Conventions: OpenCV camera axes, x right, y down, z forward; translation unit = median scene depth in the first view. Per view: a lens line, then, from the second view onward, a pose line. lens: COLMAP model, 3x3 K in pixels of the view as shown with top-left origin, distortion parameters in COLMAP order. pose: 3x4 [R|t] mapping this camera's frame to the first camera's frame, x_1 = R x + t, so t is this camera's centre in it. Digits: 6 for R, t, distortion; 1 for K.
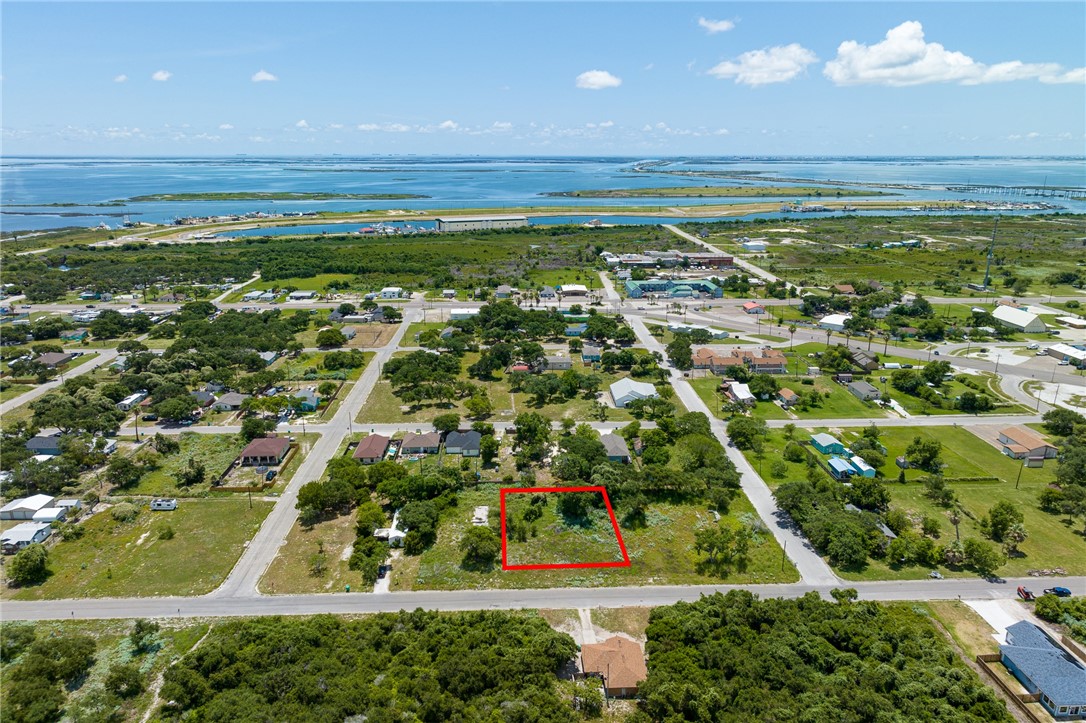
lens RADIAL K [[757.4, 0, 541.0], [0, 757.4, 361.3], [0, 0, 1]] dist [-0.000936, 0.009464]
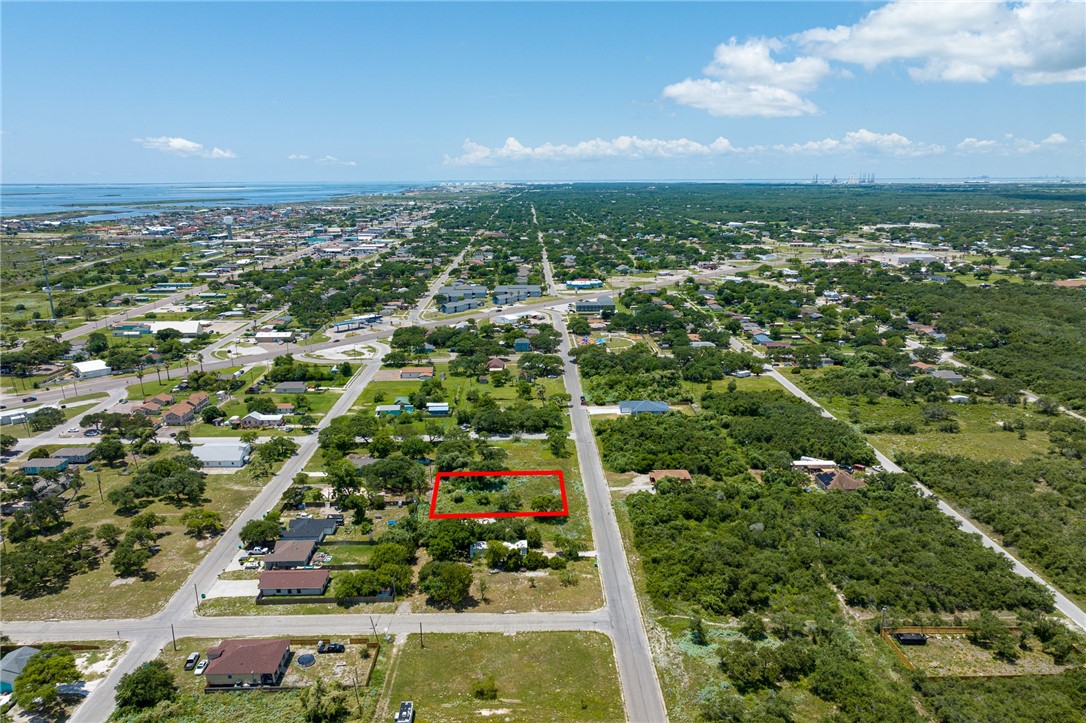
lens RADIAL K [[757.4, 0, 541.0], [0, 757.4, 361.3], [0, 0, 1]] dist [-0.000936, 0.009464]
pose [[0.020507, -0.237751, 0.971110, -0.904147], [0.273485, 0.935602, 0.223283, -0.200172], [-0.961658, 0.261005, 0.084207, 0.596986]]
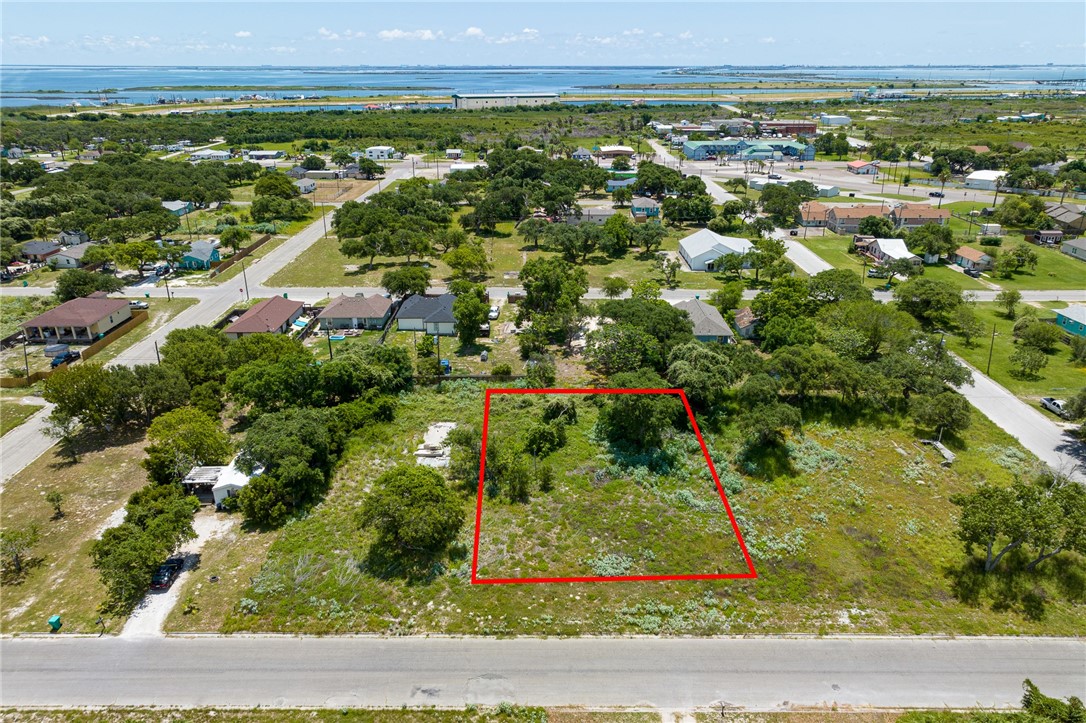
lens RADIAL K [[766.1, 0, 543.0], [0, 766.1, 361.5], [0, 0, 1]] dist [0.001903, 0.004924]
pose [[0.999167, 0.015619, -0.037707, 0.003672], [-0.011751, 0.994848, 0.100695, 0.083321], [0.039085, -0.100168, 0.994203, 0.422337]]
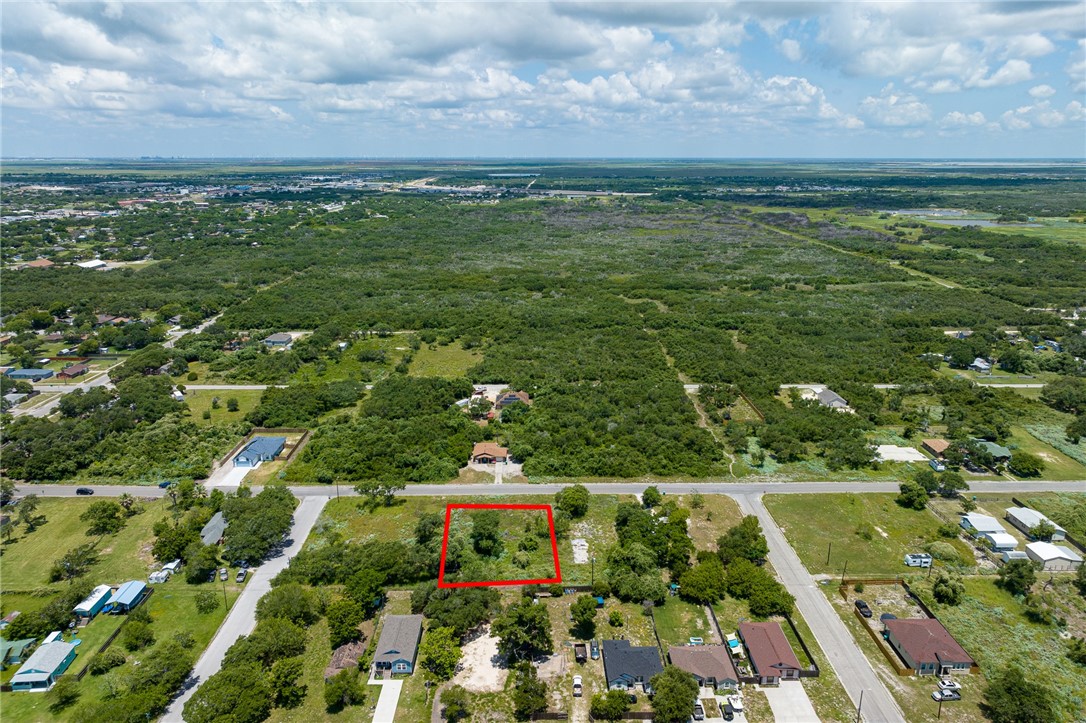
lens RADIAL K [[757.4, 0, 541.0], [0, 757.4, 361.3], [0, 0, 1]] dist [-0.000936, 0.009464]
pose [[-0.999701, -0.006202, 0.023651, -0.039915], [0.006827, 0.858014, 0.513582, -0.416874], [-0.023478, 0.513590, -0.857715, 1.382245]]
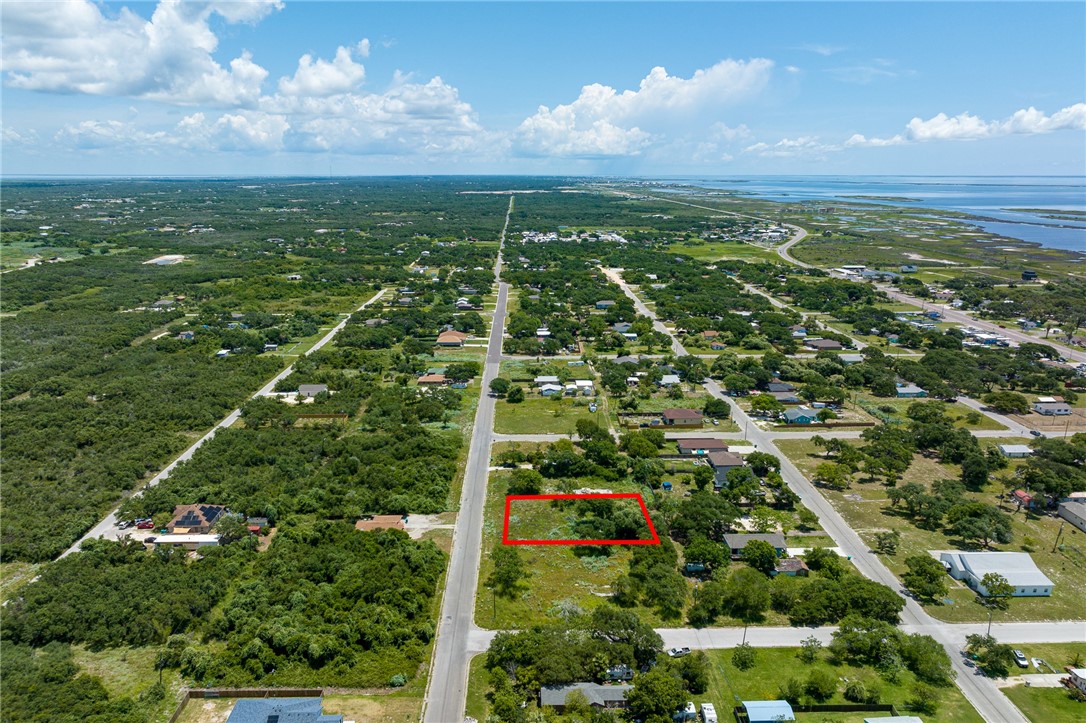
lens RADIAL K [[757.4, 0, 541.0], [0, 757.4, 361.3], [0, 0, 1]] dist [-0.000936, 0.009464]
pose [[-0.010867, 0.246239, -0.969148, 0.848753], [-0.267993, 0.933031, 0.240067, -0.211943], [0.963360, 0.262333, 0.055851, 0.636062]]
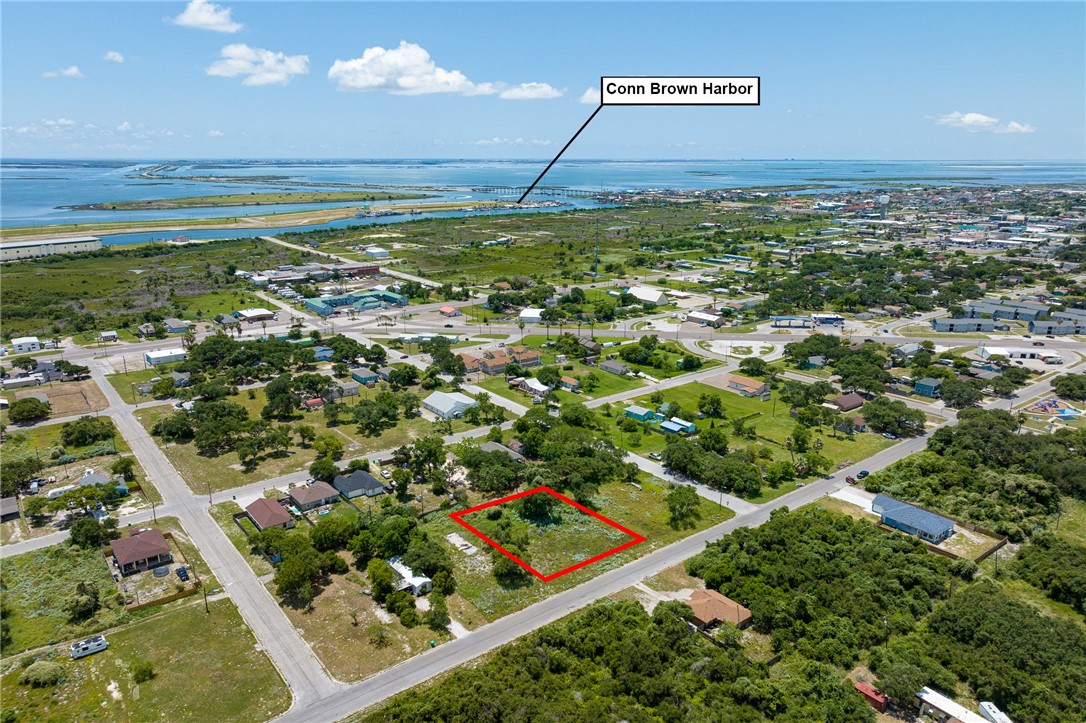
lens RADIAL K [[757.4, 0, 541.0], [0, 757.4, 361.3], [0, 0, 1]] dist [-0.000936, 0.009464]
pose [[0.815015, -0.150983, 0.559424, -0.418420], [0.152802, 0.987284, 0.043844, -0.050972], [-0.558929, 0.049748, 0.827722, 0.070642]]
